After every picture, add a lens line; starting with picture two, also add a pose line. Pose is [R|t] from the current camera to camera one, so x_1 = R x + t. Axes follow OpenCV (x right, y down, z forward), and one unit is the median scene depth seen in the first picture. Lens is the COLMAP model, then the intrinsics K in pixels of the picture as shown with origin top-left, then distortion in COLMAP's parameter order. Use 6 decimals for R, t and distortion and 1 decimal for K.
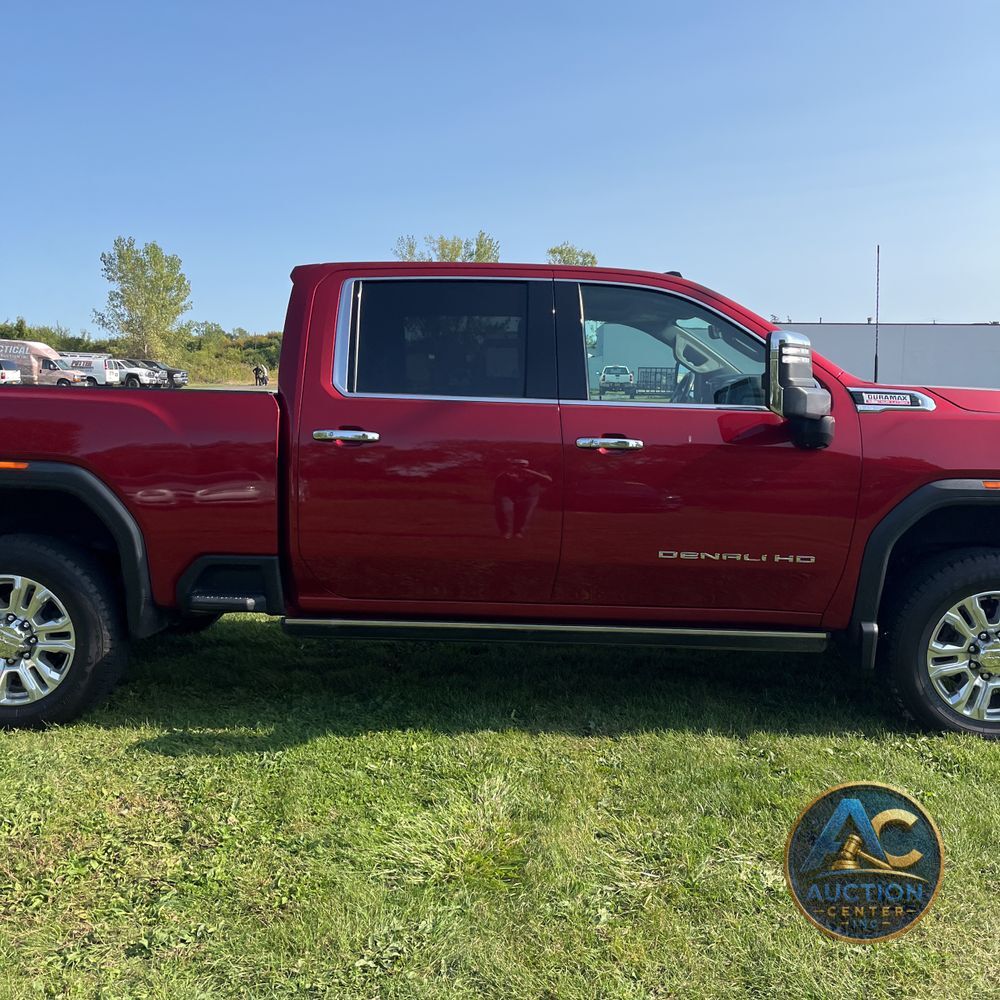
lens RADIAL K [[1005.3, 0, 512.8], [0, 1005.3, 515.5], [0, 0, 1]] dist [0.032417, -0.003903]
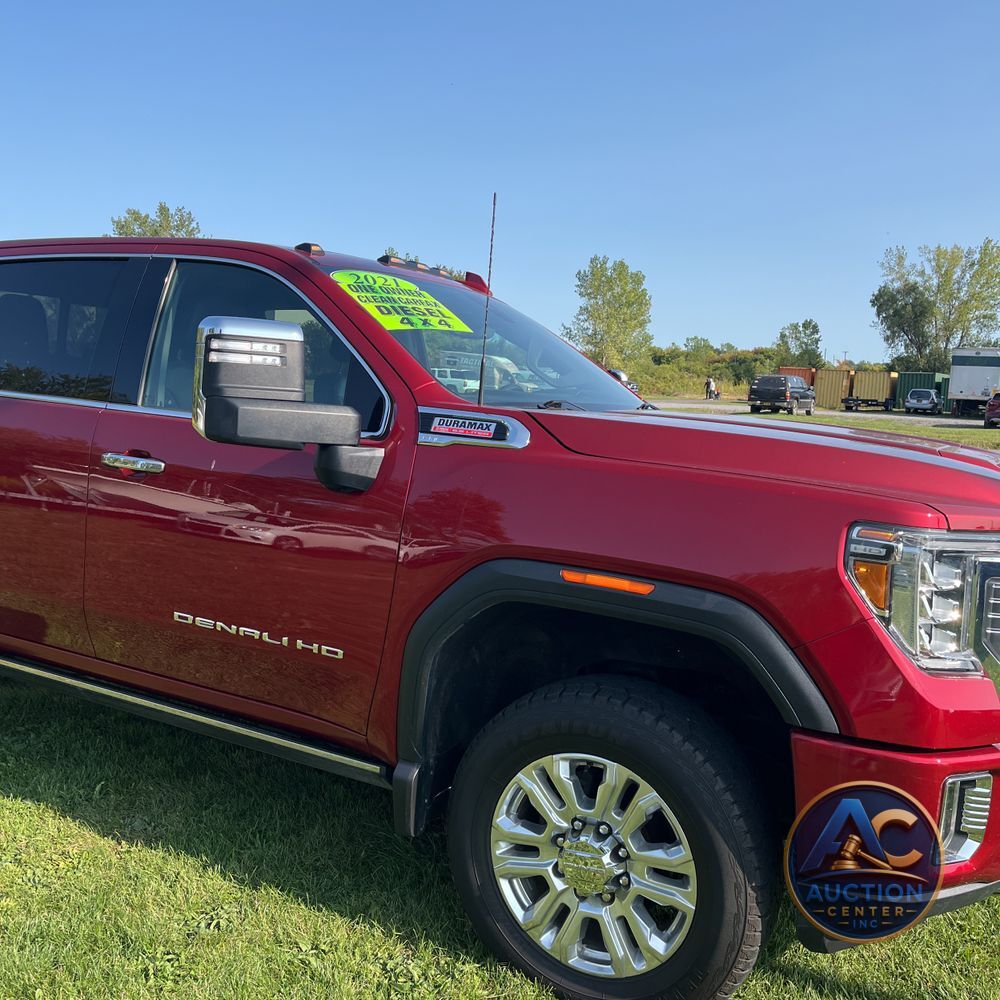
lens RADIAL K [[1008.5, 0, 492.6], [0, 1008.5, 500.6], [0, 0, 1]] dist [0.031856, 0.014074]
pose [[0.880855, 0.090341, -0.464687, 0.674099], [-0.104133, 0.994555, -0.004038, -0.065556], [0.461792, 0.051946, 0.885466, 0.424014]]
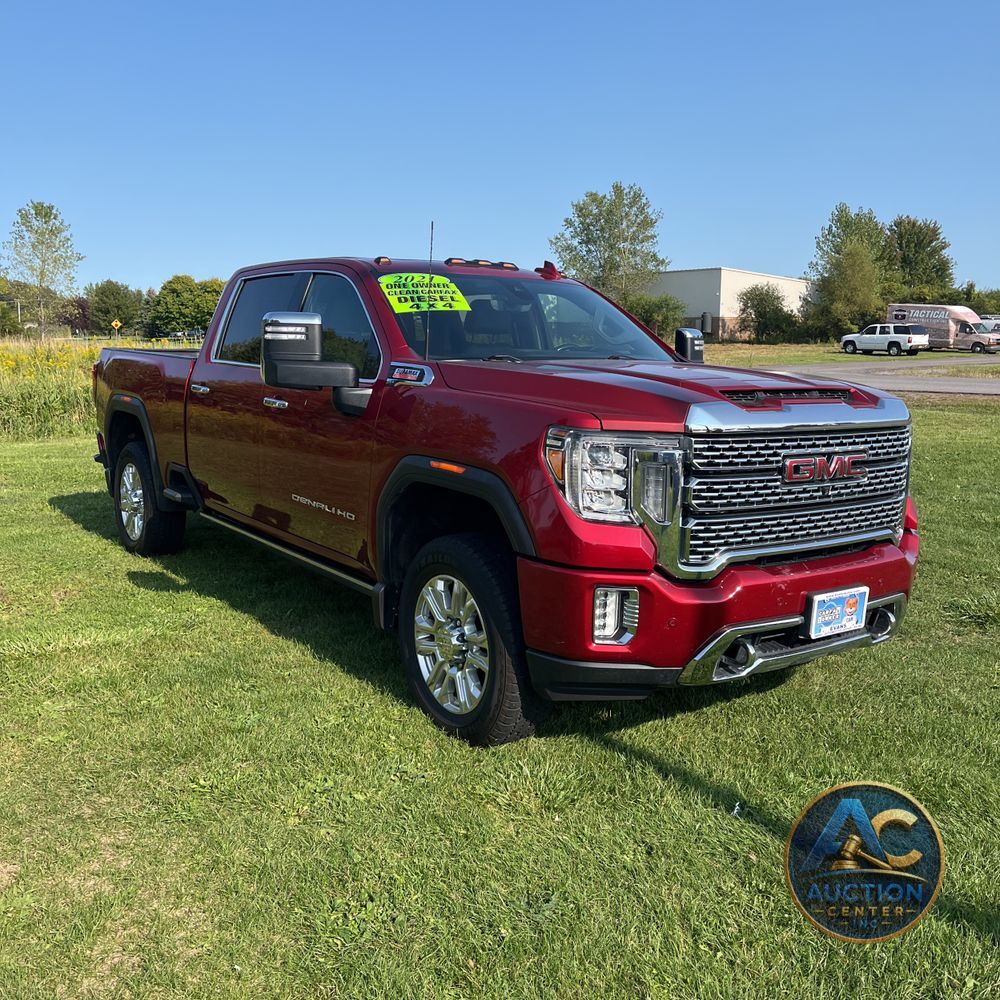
lens RADIAL K [[1005.3, 0, 512.8], [0, 1005.3, 515.5], [0, 0, 1]] dist [0.032417, -0.003903]
pose [[0.607214, 0.135270, -0.782939, 1.225598], [-0.107084, 0.990343, 0.088054, -0.072055], [0.787289, 0.030373, 0.615836, 0.444505]]
